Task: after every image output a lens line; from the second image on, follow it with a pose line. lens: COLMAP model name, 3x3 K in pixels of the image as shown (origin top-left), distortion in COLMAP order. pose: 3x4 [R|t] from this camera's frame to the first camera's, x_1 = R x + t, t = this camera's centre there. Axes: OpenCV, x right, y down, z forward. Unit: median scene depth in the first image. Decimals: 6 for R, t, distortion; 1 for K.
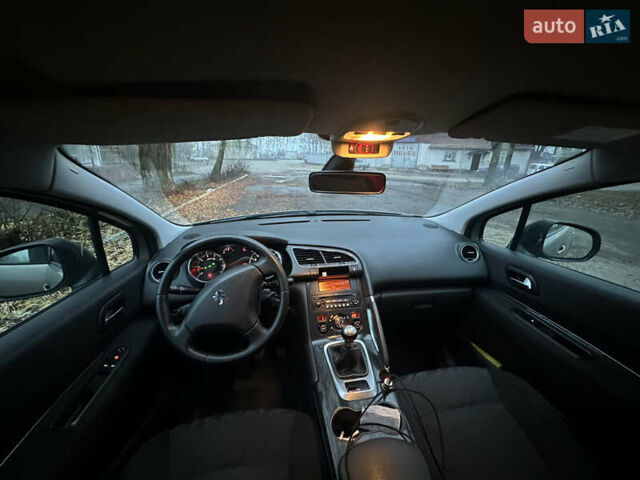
lens RADIAL K [[256.0, 0, 322.0], [0, 256.0, 239.9], [0, 0, 1]] dist [0.010579, -0.000032]
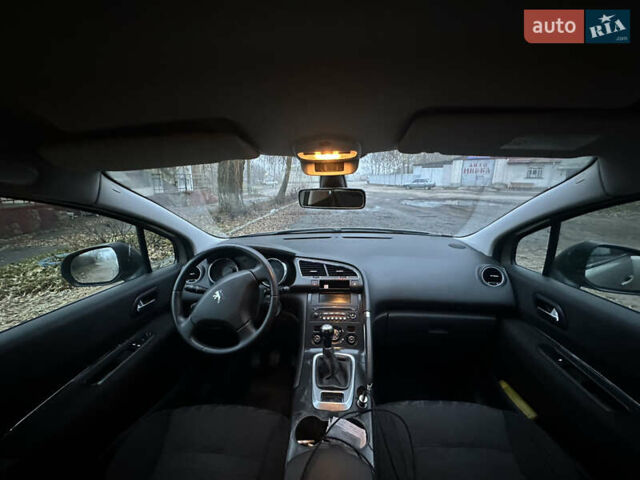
lens RADIAL K [[255.3, 0, 320.6], [0, 255.3, 241.4], [0, 0, 1]] dist [0.014411, -0.000087]
pose [[0.969796, 0.030439, -0.242011, 0.235660], [-0.047996, 0.996599, -0.066982, 0.021005], [0.239149, 0.076574, 0.967959, -0.024437]]
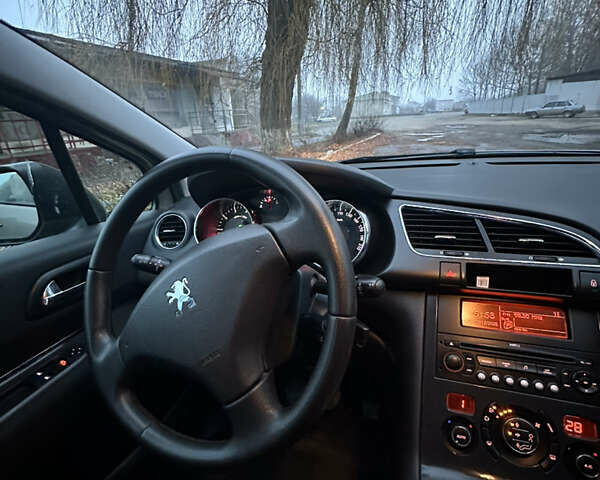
lens RADIAL K [[318.1, 0, 300.0], [0, 318.1, 240.0], [0, 0, 1]] dist [-0.001452, 0.000513]
pose [[0.868516, 0.108513, -0.483638, -0.003964], [-0.077736, 0.993487, 0.083310, 0.056871], [0.489528, -0.034760, 0.871294, 0.481742]]
